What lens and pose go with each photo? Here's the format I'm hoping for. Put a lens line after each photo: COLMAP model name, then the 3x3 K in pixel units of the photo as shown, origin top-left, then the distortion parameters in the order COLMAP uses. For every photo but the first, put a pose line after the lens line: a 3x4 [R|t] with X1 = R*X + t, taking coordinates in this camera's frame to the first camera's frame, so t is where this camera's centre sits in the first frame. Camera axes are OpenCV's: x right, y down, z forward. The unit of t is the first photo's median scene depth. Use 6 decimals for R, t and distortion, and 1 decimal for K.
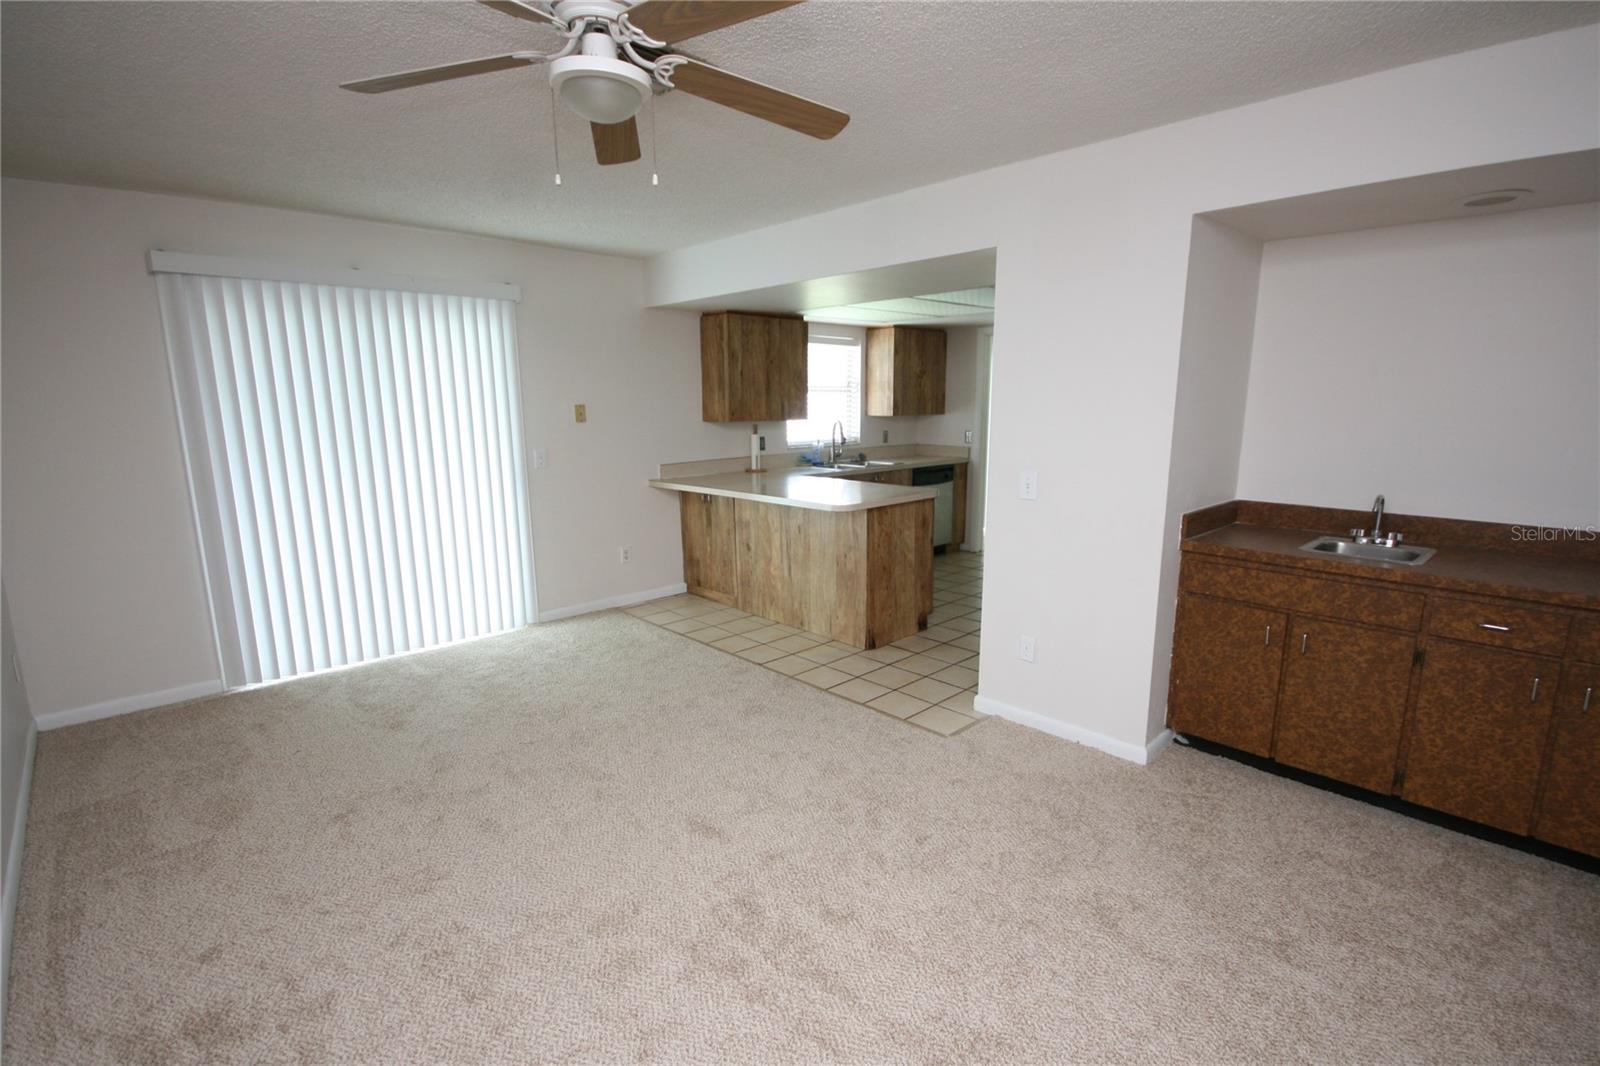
lens RADIAL K [[746.7, 0, 809.5], [0, 746.7, 540.2], [0, 0, 1]] dist [-0.003052, -0.001943]
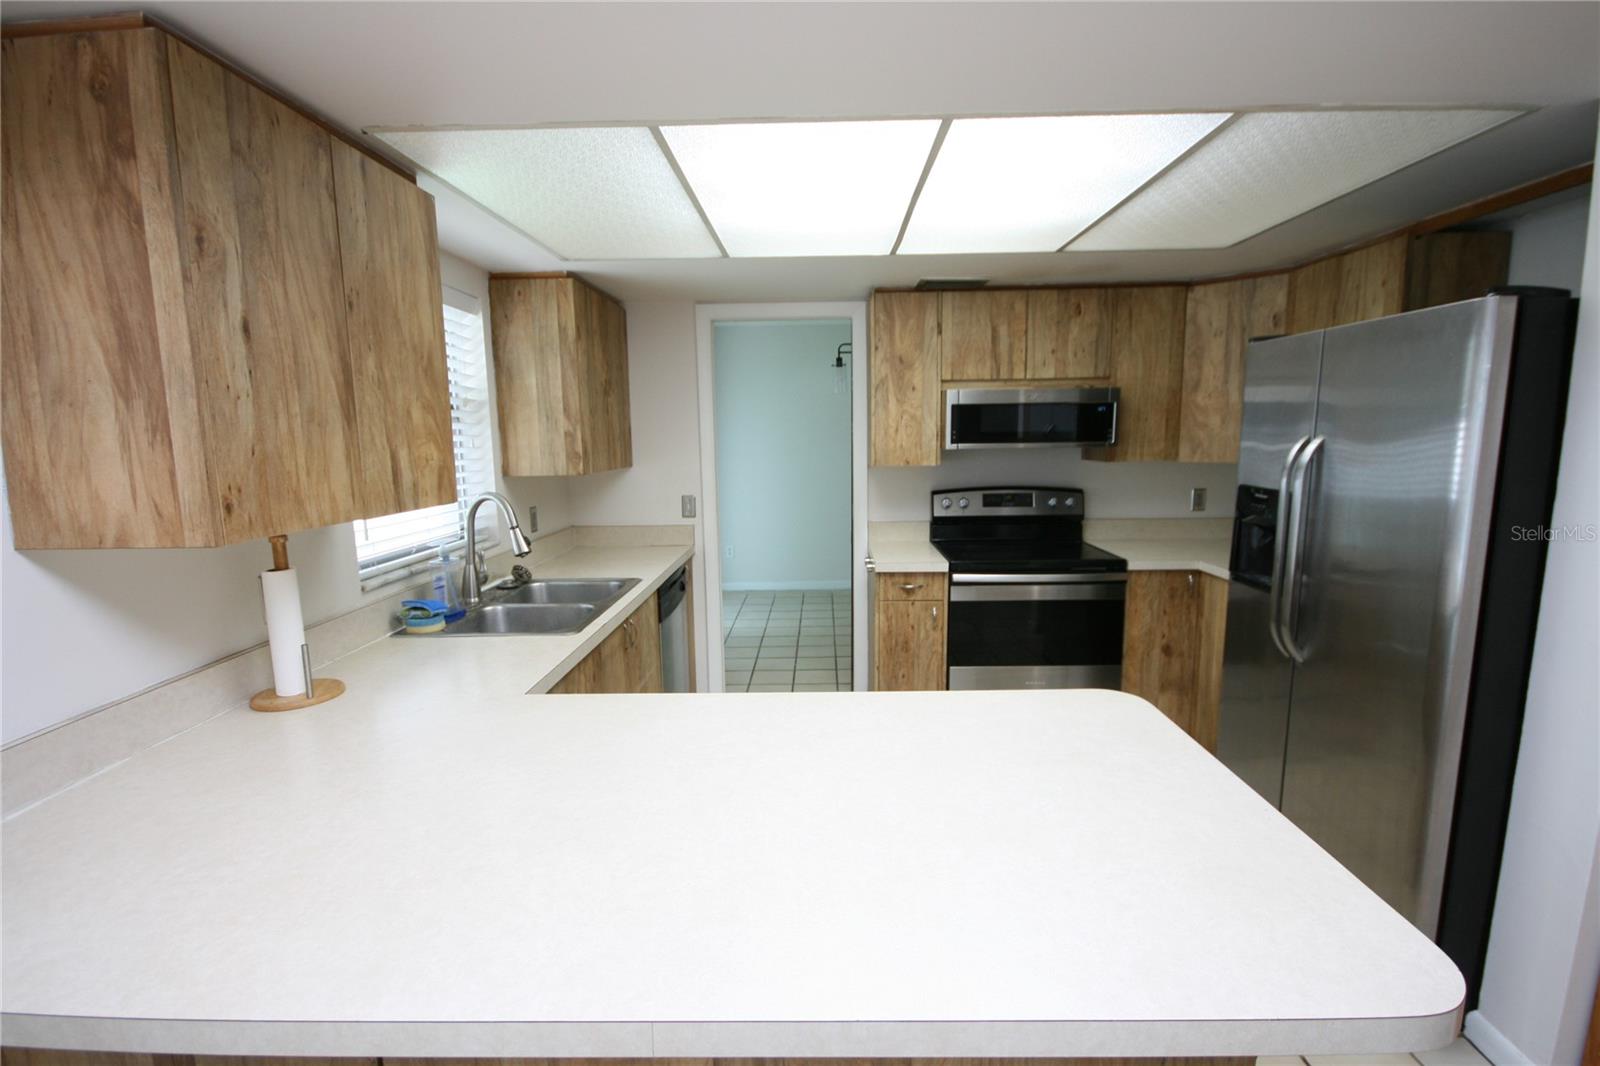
lens RADIAL K [[743.6, 0, 813.8], [0, 743.6, 542.1], [0, 0, 1]] dist [-0.033643, 0.018498]
pose [[0.700773, -0.109537, 0.704925, -0.135375], [0.144749, 0.989419, 0.009848, -0.136676], [-0.698545, 0.095136, 0.709214, 0.727739]]
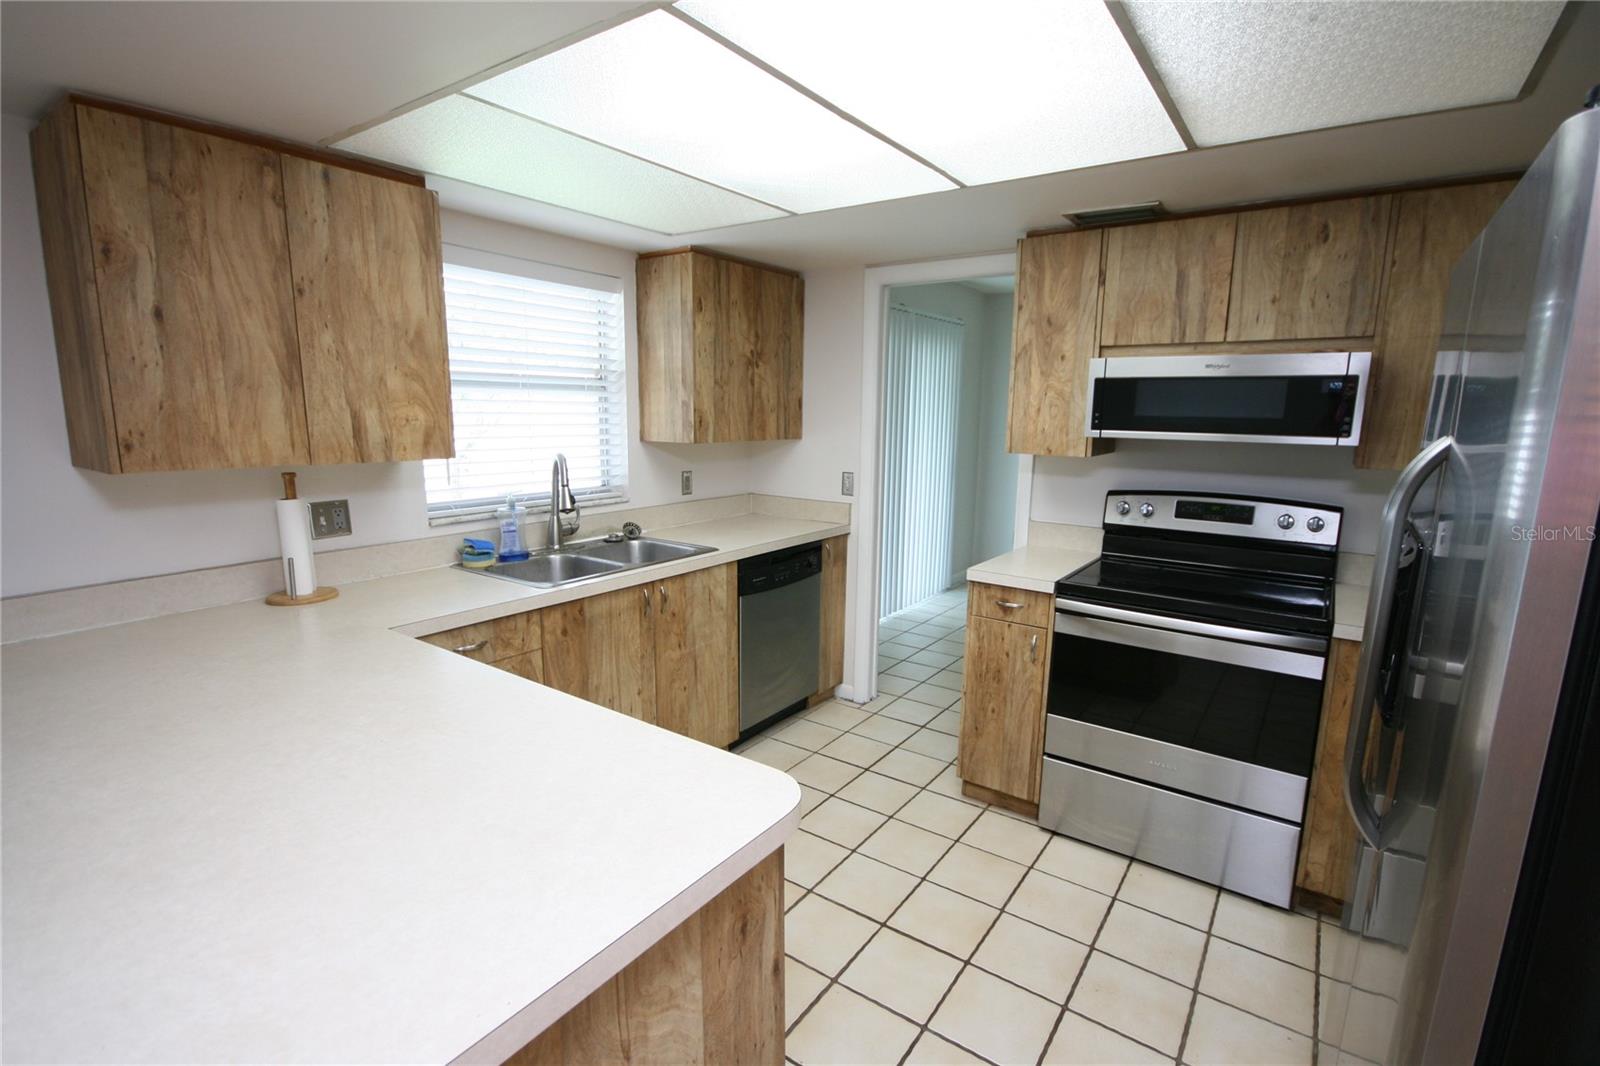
lens RADIAL K [[746.7, 0, 809.5], [0, 746.7, 540.2], [0, 0, 1]] dist [-0.003052, -0.001943]
pose [[0.980256, -0.015632, 0.197115, 0.109914], [0.017713, 0.999804, -0.008796, -0.124051], [-0.196939, 0.012113, 0.980341, 0.650866]]
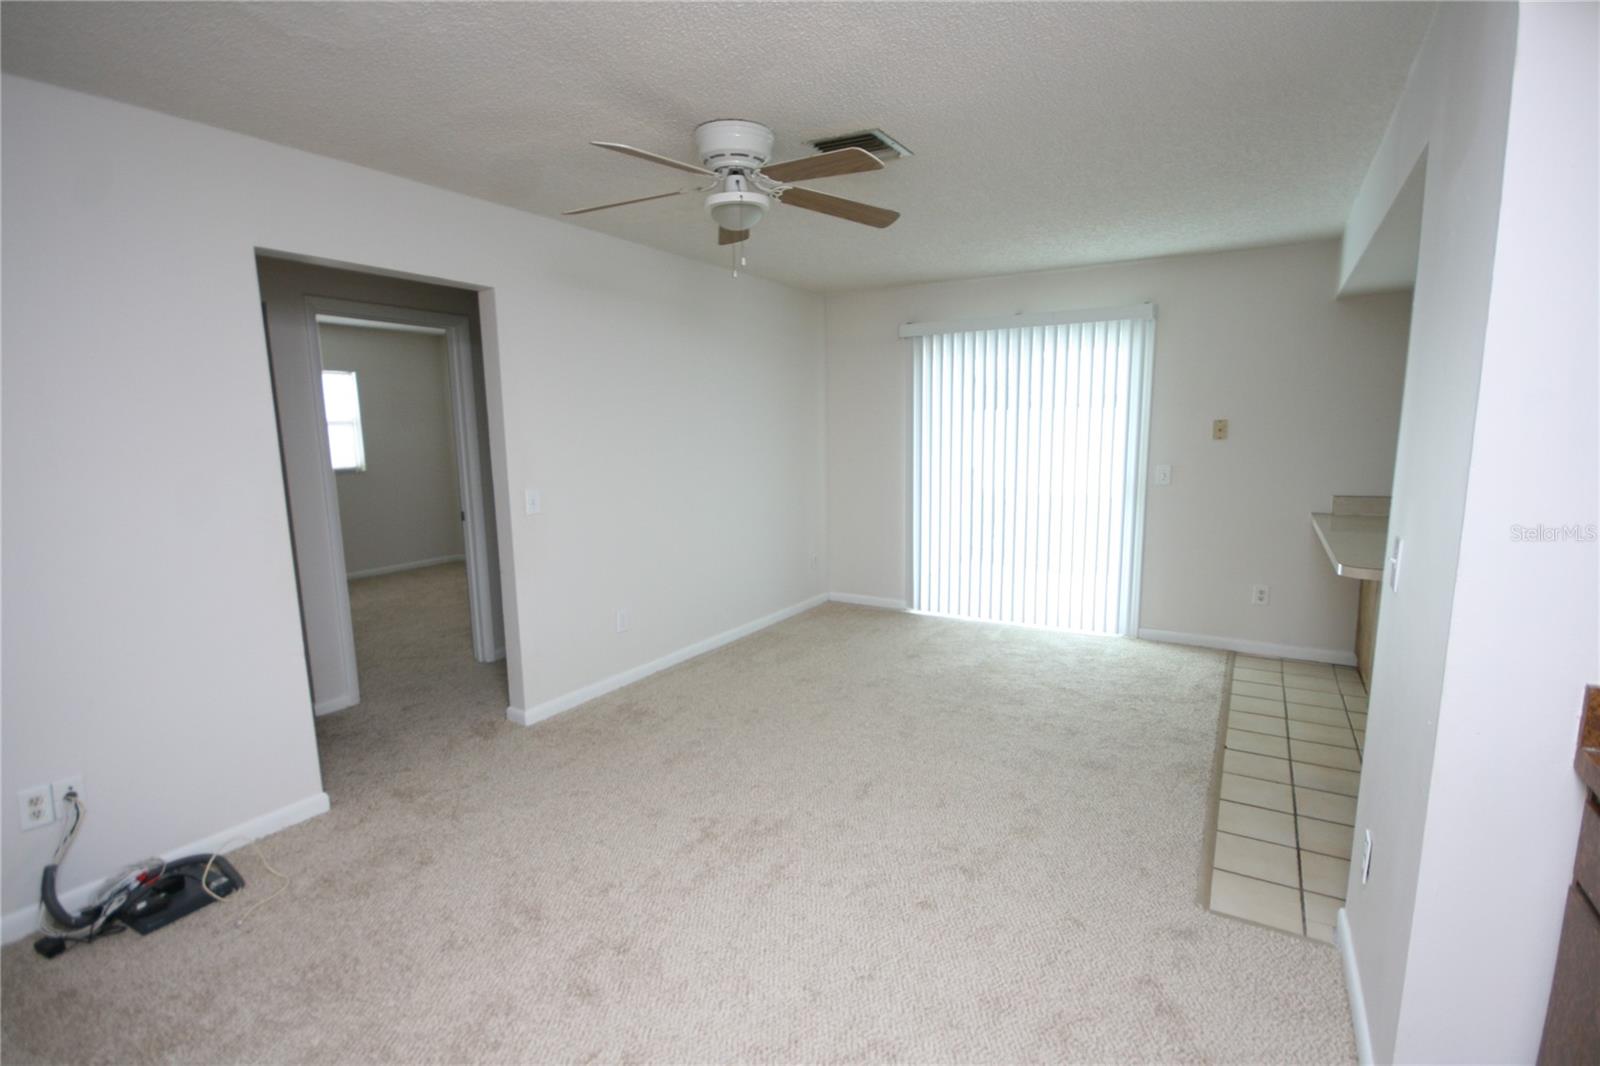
lens RADIAL K [[754.9, 0, 820.7], [0, 754.9, 542.0], [0, 0, 1]] dist [0.000843, 0.000748]
pose [[0.284965, 0.153729, -0.946130, 0.412181], [-0.172182, 0.979210, 0.107245, -0.045403], [0.942947, 0.132346, 0.305510, 0.249442]]
